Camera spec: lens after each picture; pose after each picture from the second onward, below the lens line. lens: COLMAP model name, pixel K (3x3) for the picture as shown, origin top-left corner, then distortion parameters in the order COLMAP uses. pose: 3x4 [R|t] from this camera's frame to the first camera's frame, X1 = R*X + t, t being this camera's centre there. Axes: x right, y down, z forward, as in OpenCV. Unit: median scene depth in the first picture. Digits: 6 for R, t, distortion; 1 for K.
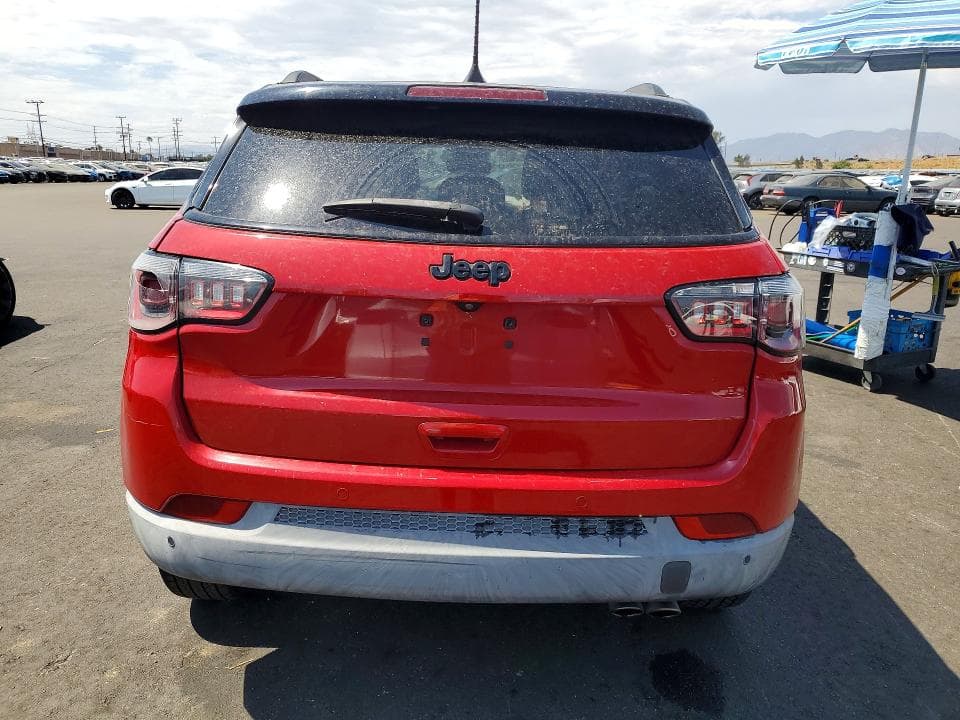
lens RADIAL K [[822.8, 0, 480.0], [0, 822.8, 360.0], [0, 0, 1]] dist [0.080209, 0.002168]
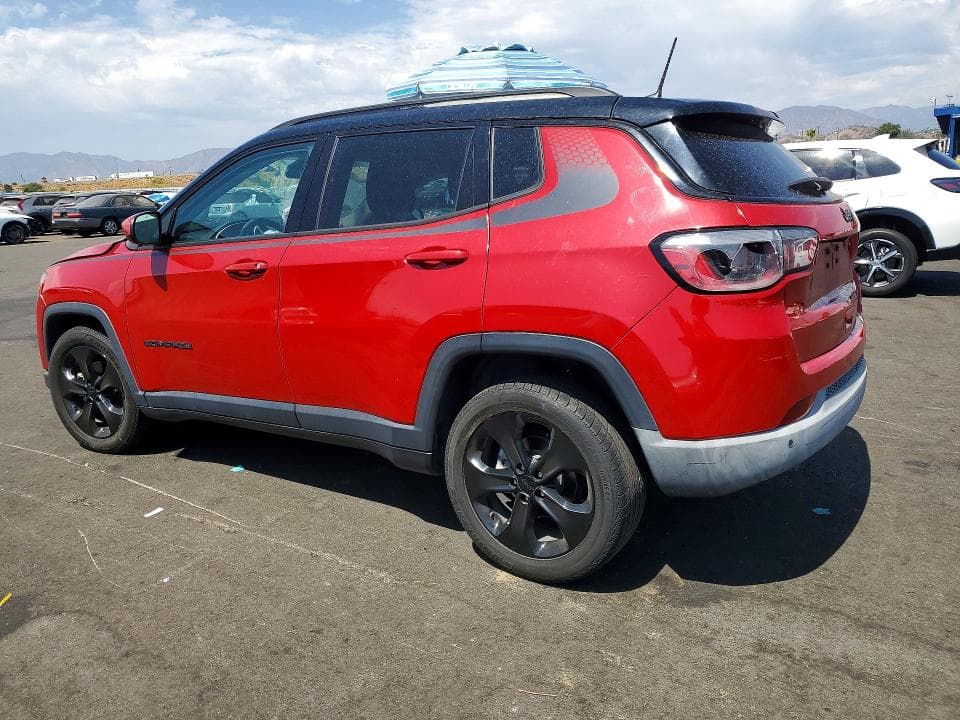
lens RADIAL K [[822.8, 0, 480.0], [0, 822.8, 360.0], [0, 0, 1]] dist [0.080209, 0.002168]
pose [[0.493009, -0.232315, 0.838434, -0.271159], [0.256493, 0.959670, 0.115086, -0.029818], [-0.831356, 0.158313, 0.532713, 0.111349]]
